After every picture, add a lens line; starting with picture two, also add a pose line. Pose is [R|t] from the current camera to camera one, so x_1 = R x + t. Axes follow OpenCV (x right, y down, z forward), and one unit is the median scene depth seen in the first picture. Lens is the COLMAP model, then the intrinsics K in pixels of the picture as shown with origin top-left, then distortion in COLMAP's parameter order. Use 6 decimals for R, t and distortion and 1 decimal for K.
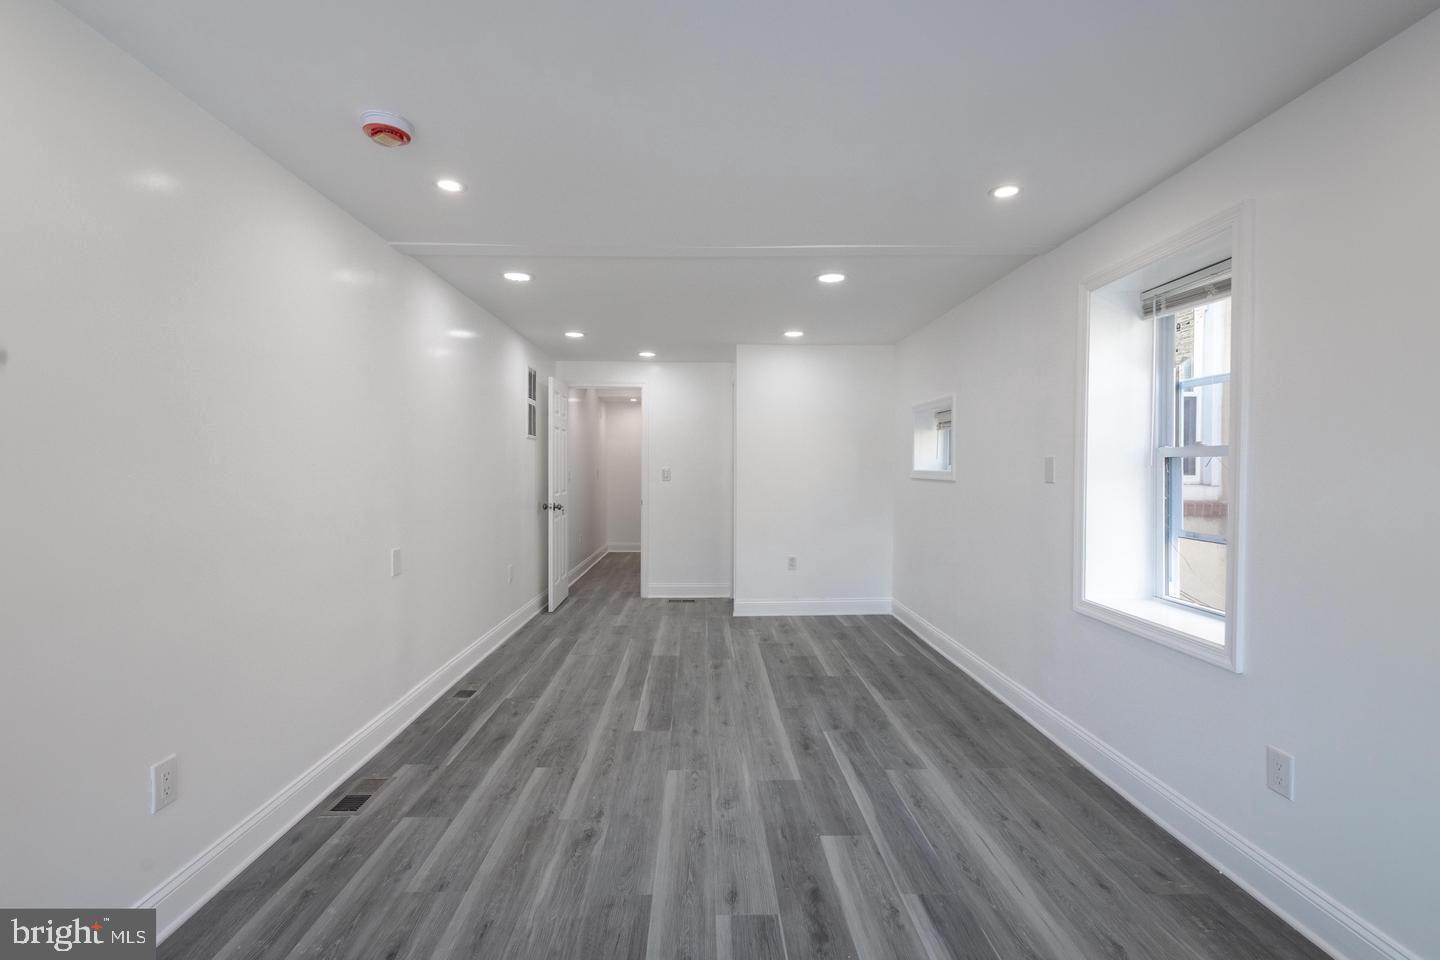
lens RADIAL K [[685.4, 0, 721.3], [0, 685.4, 476.1], [0, 0, 1]] dist [0.000492, -0.000044]
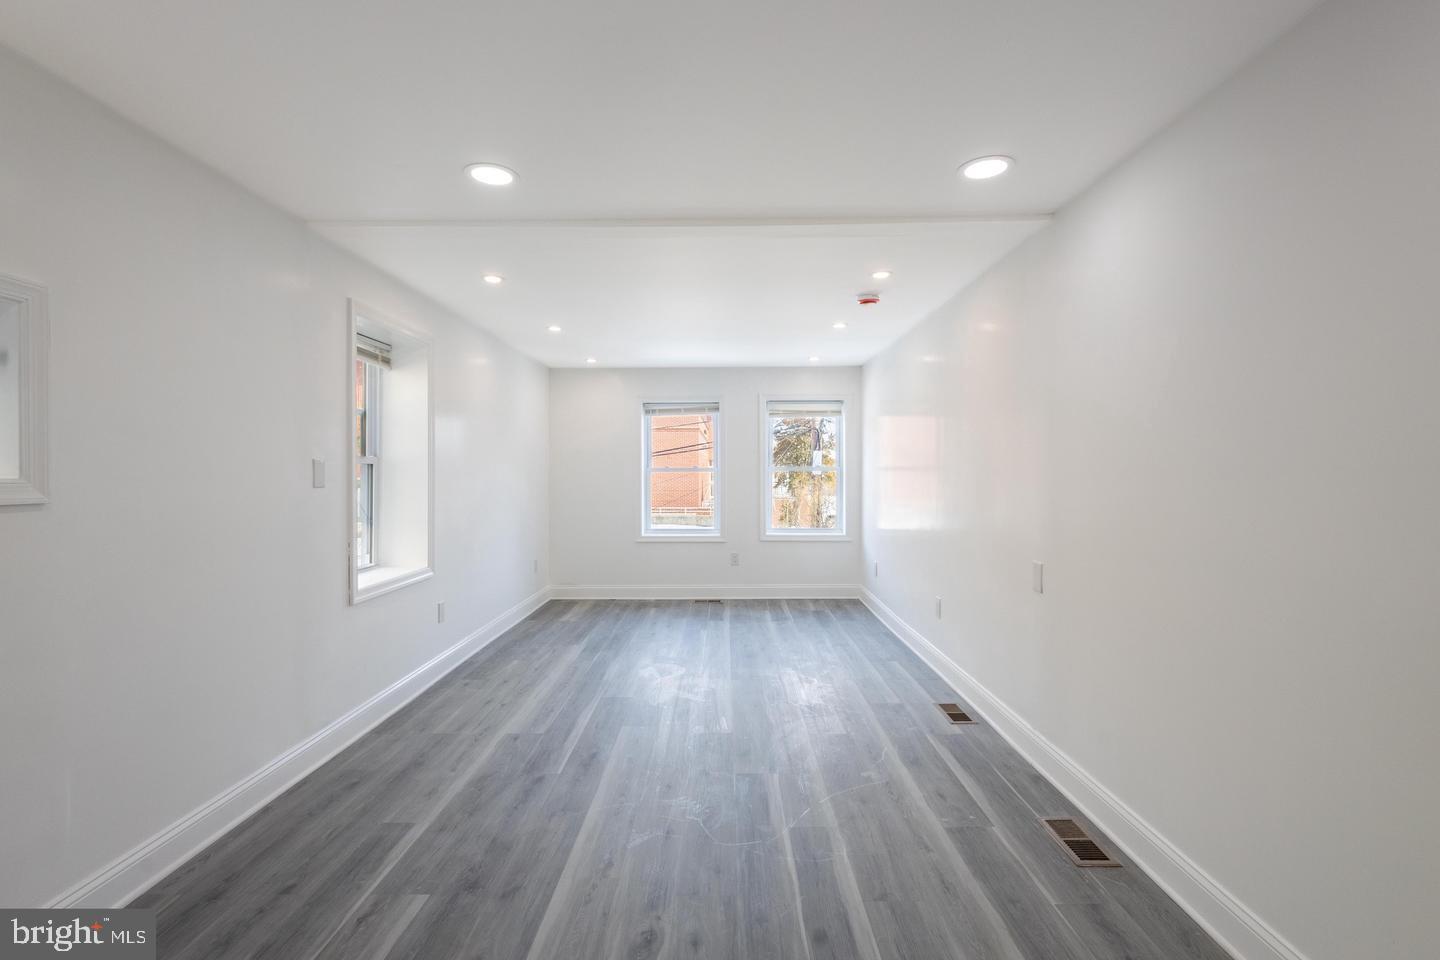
lens RADIAL K [[685.4, 0, 717.8], [0, 685.4, 477.3], [0, 0, 1]] dist [0.000492, -0.000044]
pose [[-0.999236, -0.000658, 0.039085, -0.091162], [0.000018, 0.999850, 0.017307, -0.020458], [-0.039090, 0.017294, -0.999086, 1.952959]]
